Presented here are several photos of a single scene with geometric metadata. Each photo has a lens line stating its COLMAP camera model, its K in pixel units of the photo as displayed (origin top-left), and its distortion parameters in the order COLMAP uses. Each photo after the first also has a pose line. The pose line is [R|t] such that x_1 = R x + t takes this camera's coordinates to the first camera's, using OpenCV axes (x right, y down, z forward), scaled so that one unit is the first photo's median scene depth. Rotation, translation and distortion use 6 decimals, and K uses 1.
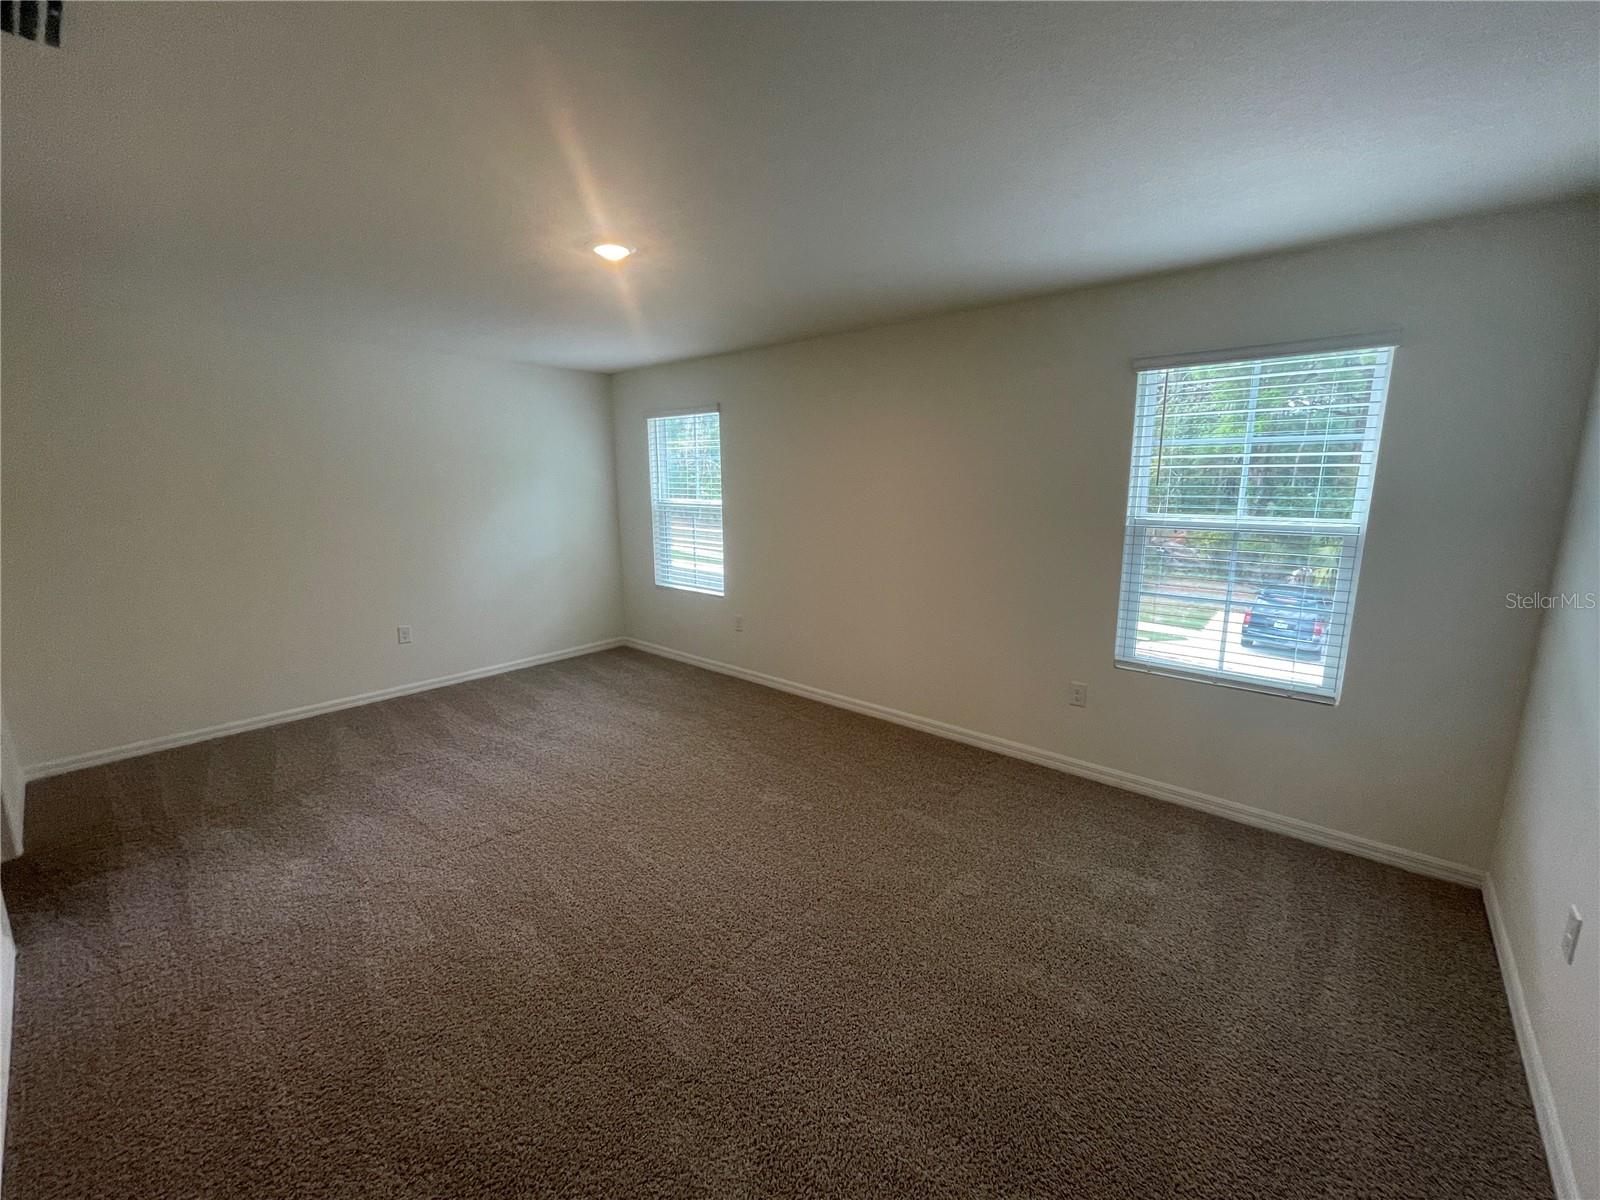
lens RADIAL K [[651.3, 0, 796.7], [0, 651.3, 597.8], [0, 0, 1]] dist [-0.003650, -0.000116]
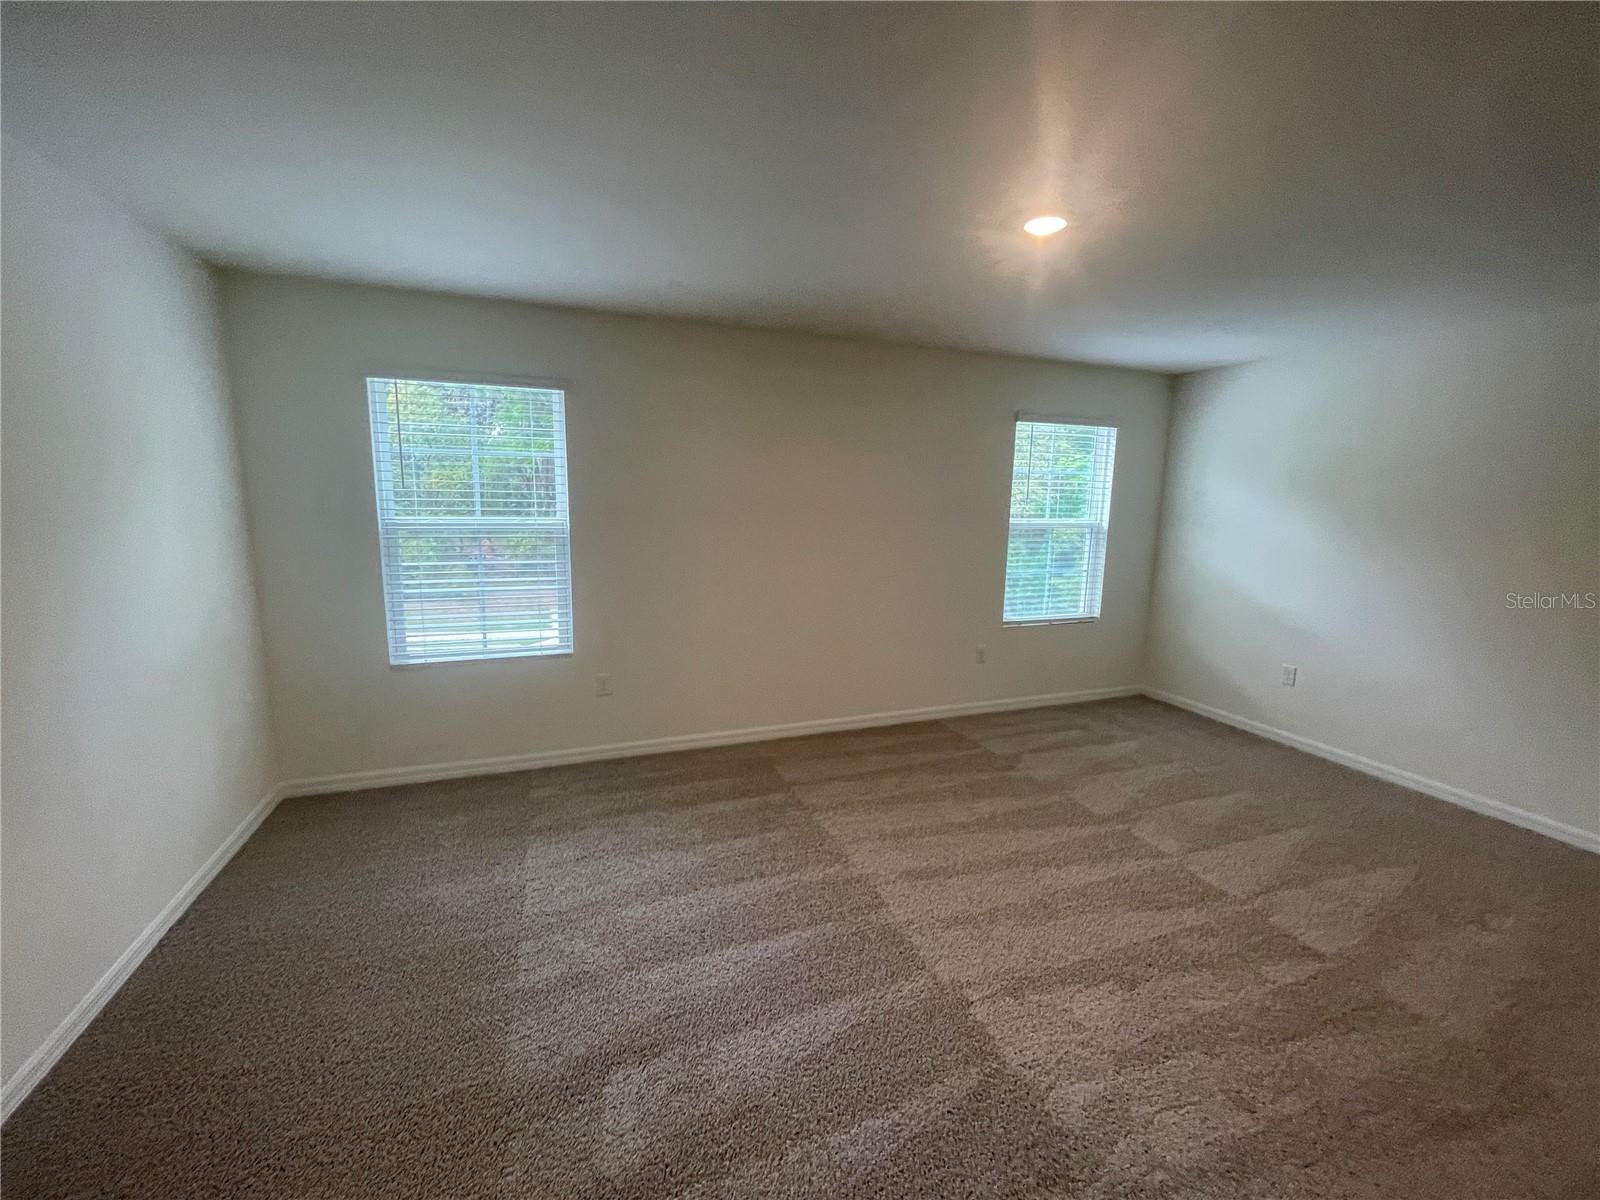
lens RADIAL K [[634.5, 0, 793.8], [0, 634.5, 593.3], [0, 0, 1]] dist [-0.030898, -0.000043]
pose [[0.476097, -0.133184, 0.869249, -0.608249], [0.138122, 0.987522, 0.075654, -0.088405], [-0.868478, 0.084043, 0.488552, 0.476948]]
